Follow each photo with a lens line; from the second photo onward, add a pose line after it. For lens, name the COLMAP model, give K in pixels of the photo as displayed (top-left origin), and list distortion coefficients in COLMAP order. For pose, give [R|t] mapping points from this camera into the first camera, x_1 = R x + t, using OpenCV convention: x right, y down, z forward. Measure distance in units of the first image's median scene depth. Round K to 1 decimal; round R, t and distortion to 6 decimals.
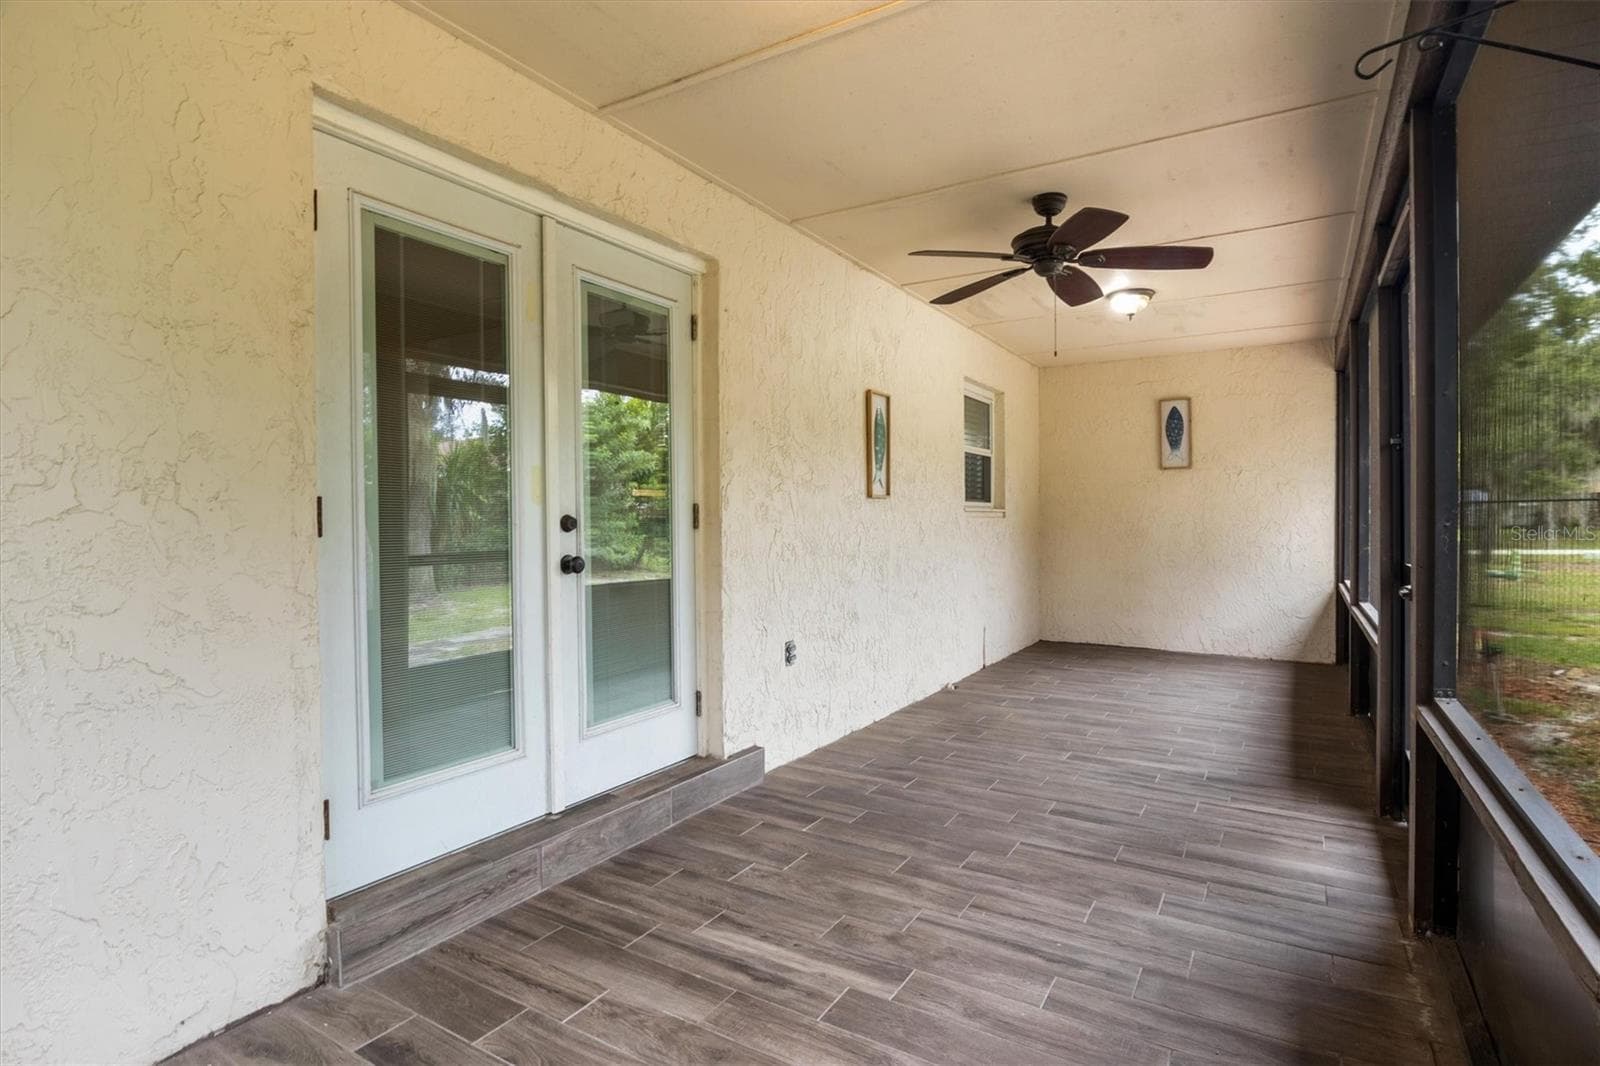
lens RADIAL K [[798.2, 0, 798.4], [0, 798.2, 532.1], [0, 0, 1]] dist [-0.017698, -0.007722]
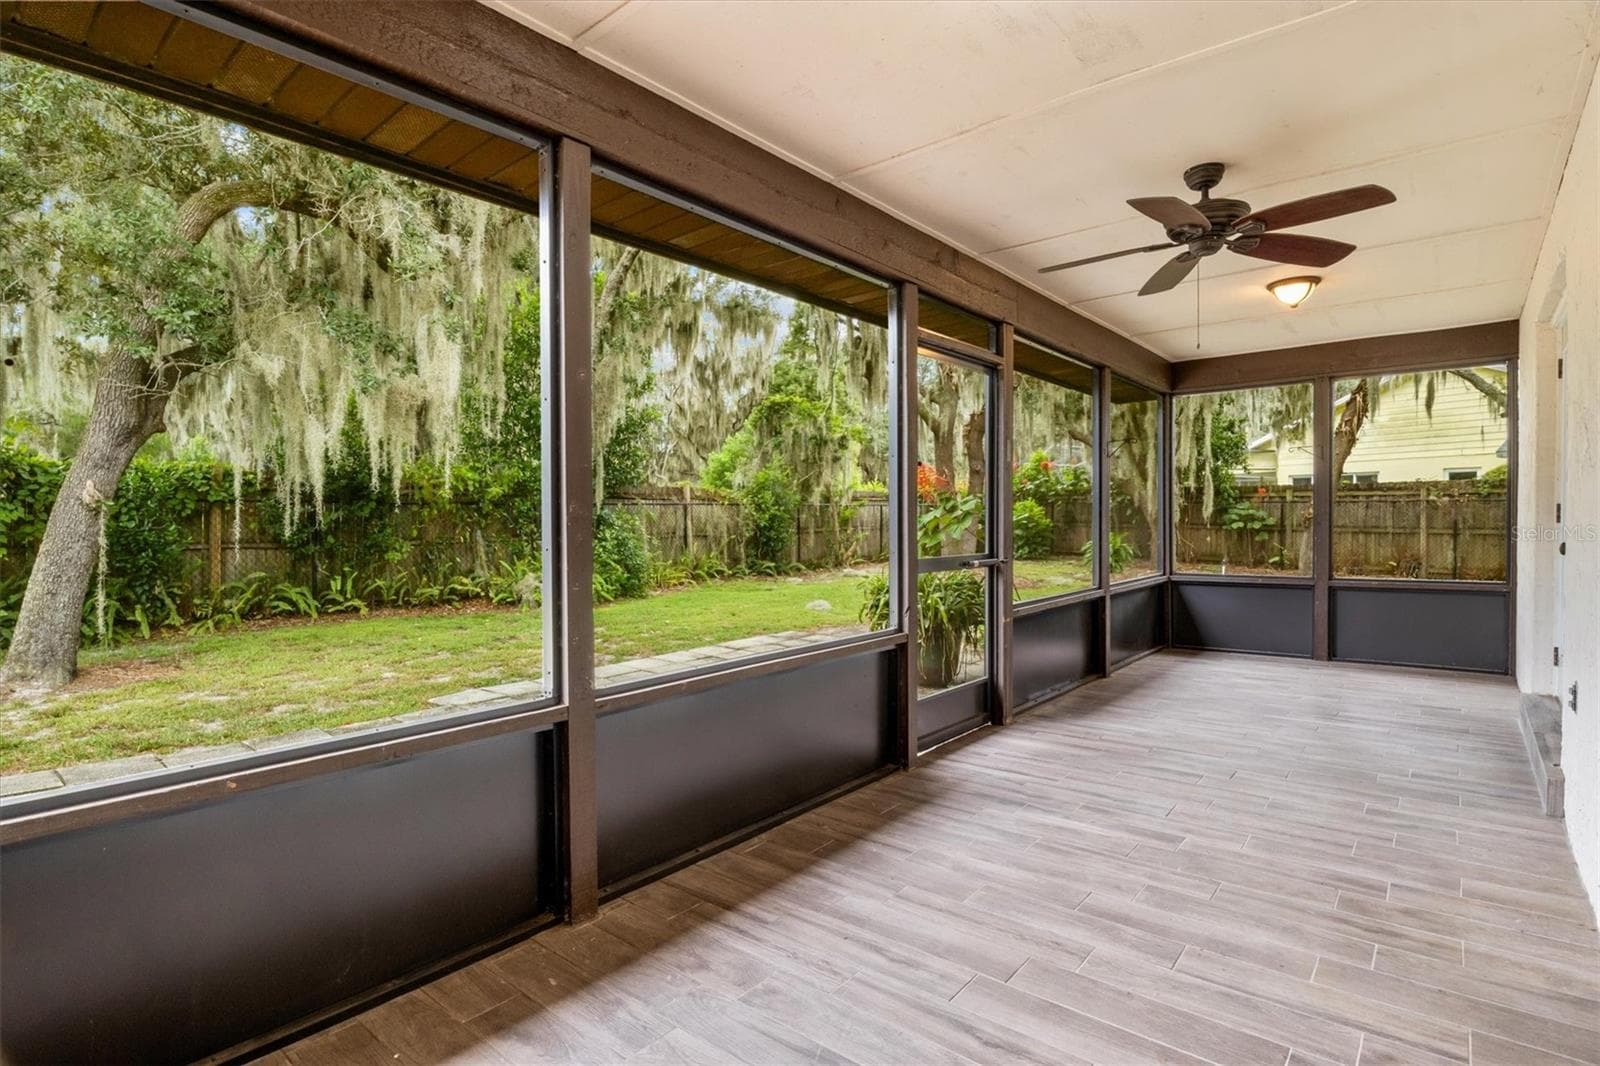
lens RADIAL K [[798.2, 0, 798.4], [0, 798.2, 532.1], [0, 0, 1]] dist [-0.017698, -0.007722]
pose [[-0.989944, 0.017304, 0.140395, 0.670858], [0.021161, 0.999437, 0.026024, -0.036743], [-0.139866, 0.028734, -0.989753, 2.033664]]
